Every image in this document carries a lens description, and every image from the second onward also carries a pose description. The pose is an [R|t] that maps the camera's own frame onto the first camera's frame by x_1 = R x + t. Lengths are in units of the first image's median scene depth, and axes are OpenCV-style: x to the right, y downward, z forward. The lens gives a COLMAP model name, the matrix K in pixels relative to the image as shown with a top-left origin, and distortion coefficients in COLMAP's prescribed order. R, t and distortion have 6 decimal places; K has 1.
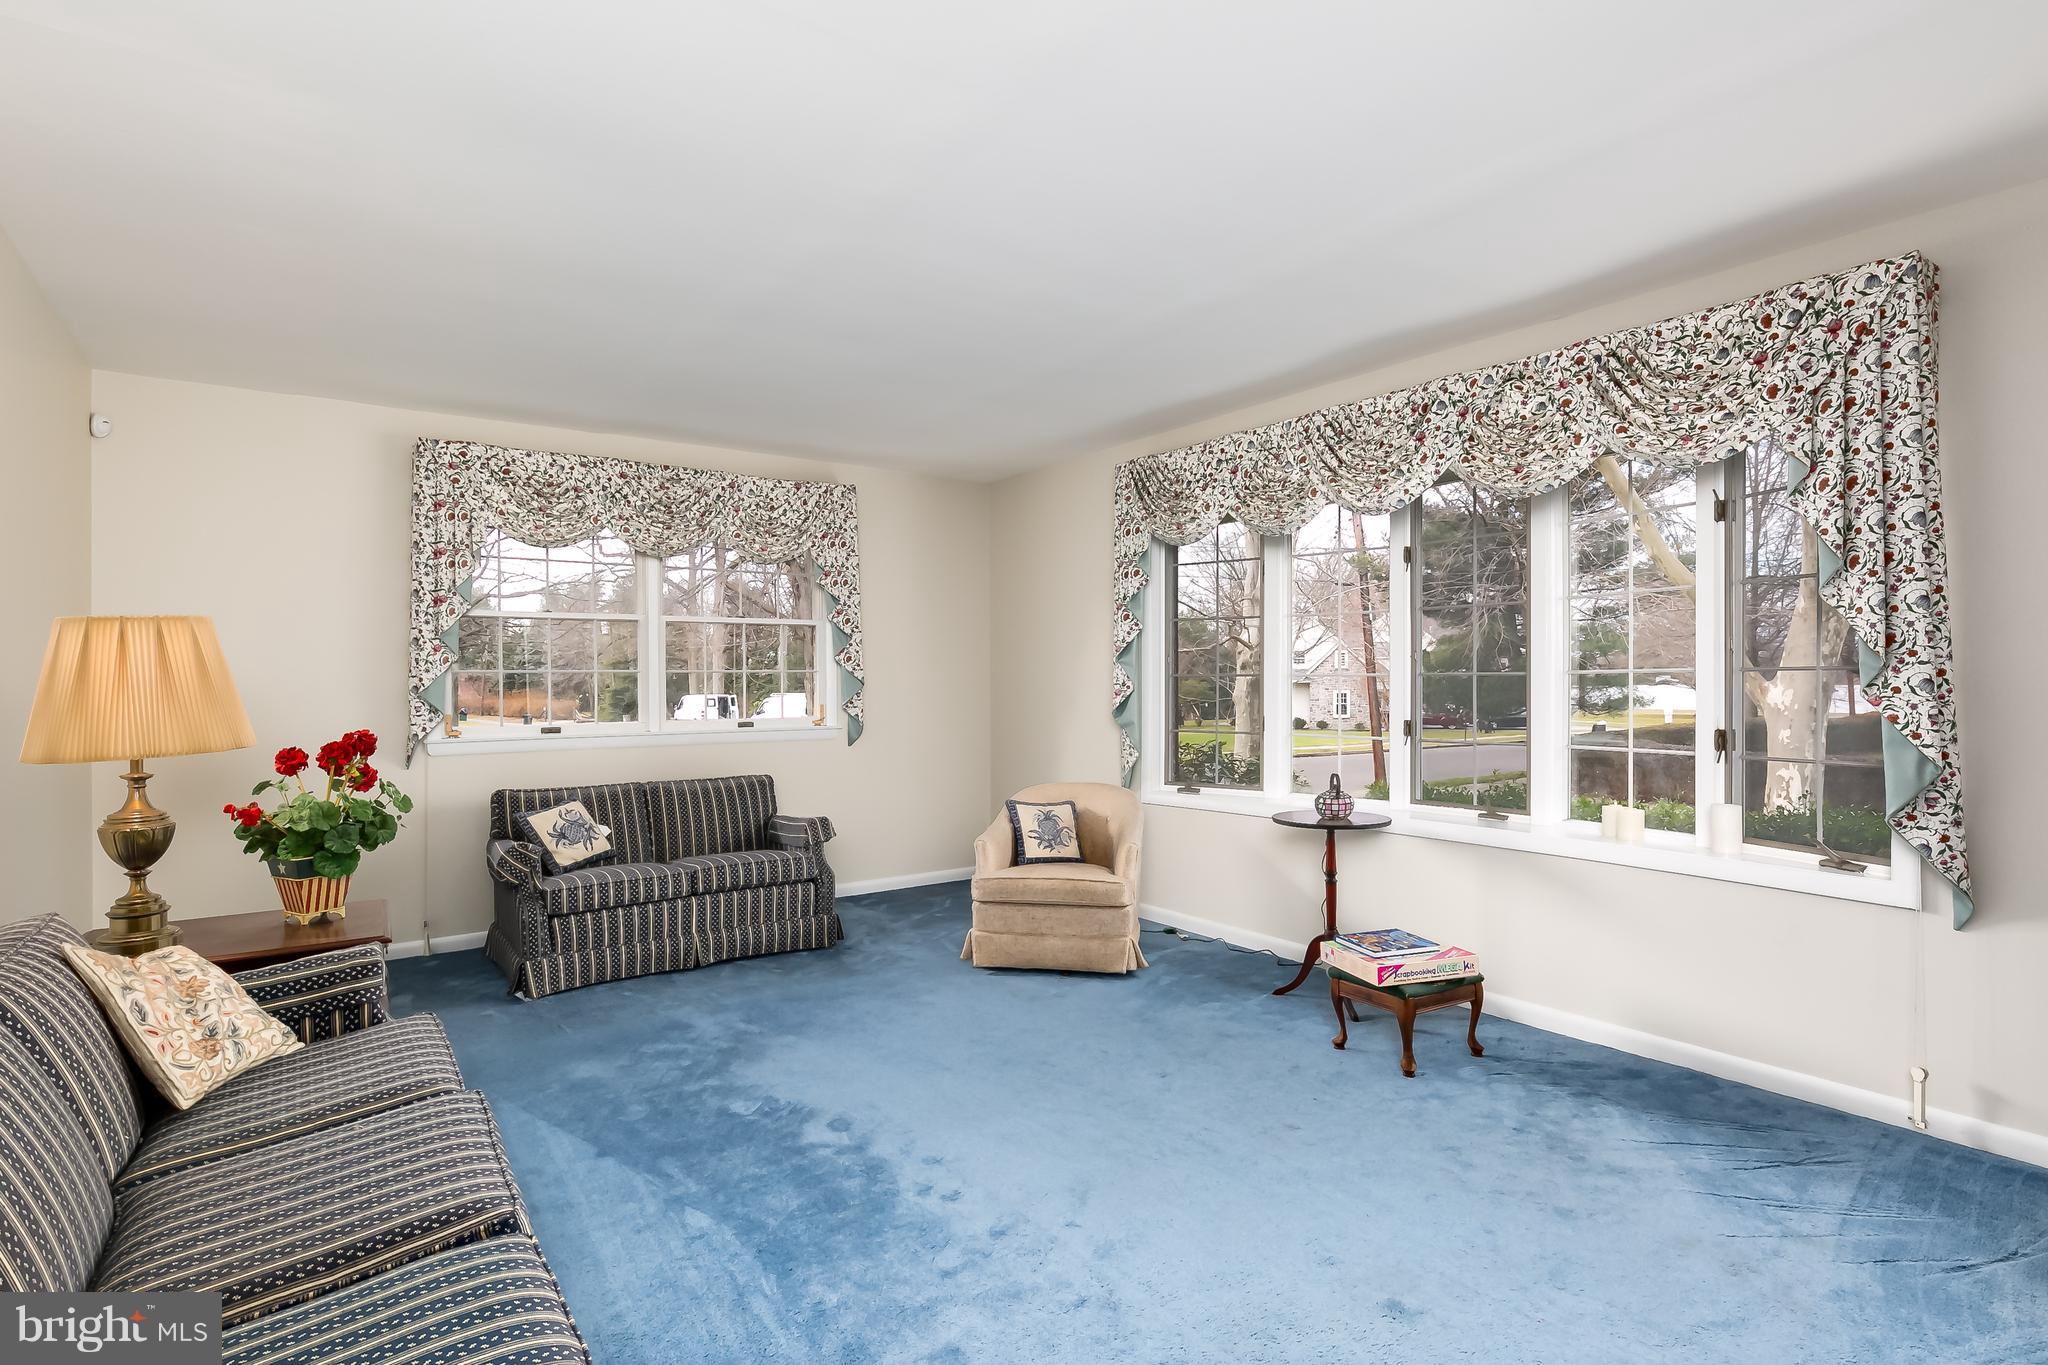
lens RADIAL K [[1052.6, 0, 1020.0], [0, 1052.6, 674.9], [0, 0, 1]] dist [-0.001739, -0.000373]
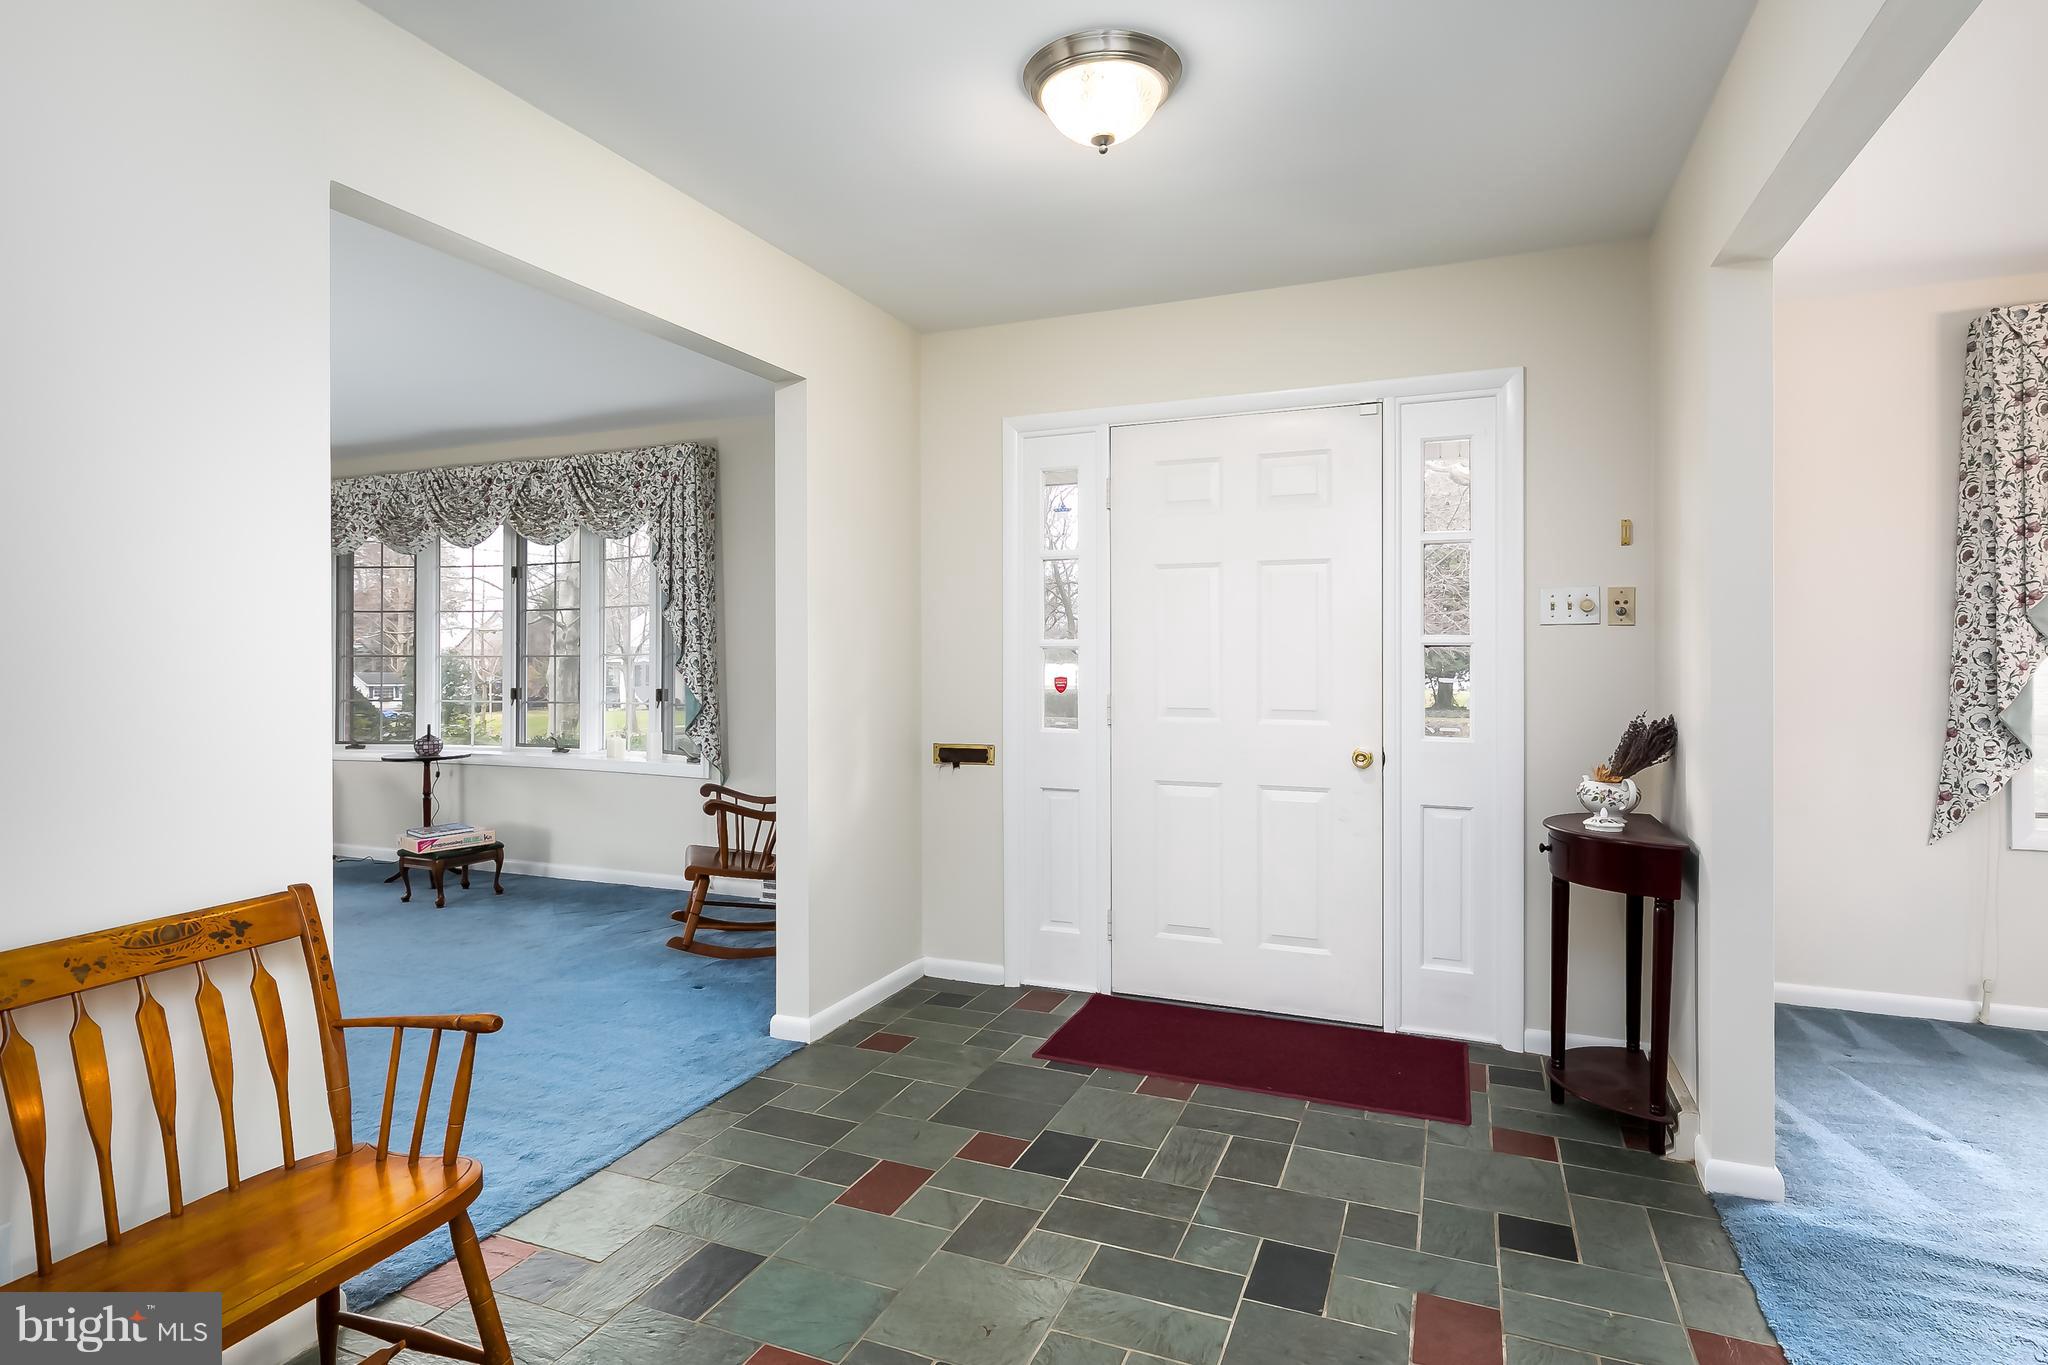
lens RADIAL K [[1056.7, 0, 1018.8], [0, 1056.7, 663.0], [0, 0, 1]] dist [0.023258, -0.000500]
pose [[0.852034, -0.000079, 0.523486, 0.262877], [-0.004310, 0.999965, 0.007167, -0.005392], [-0.523469, -0.008363, 0.852004, -0.805551]]
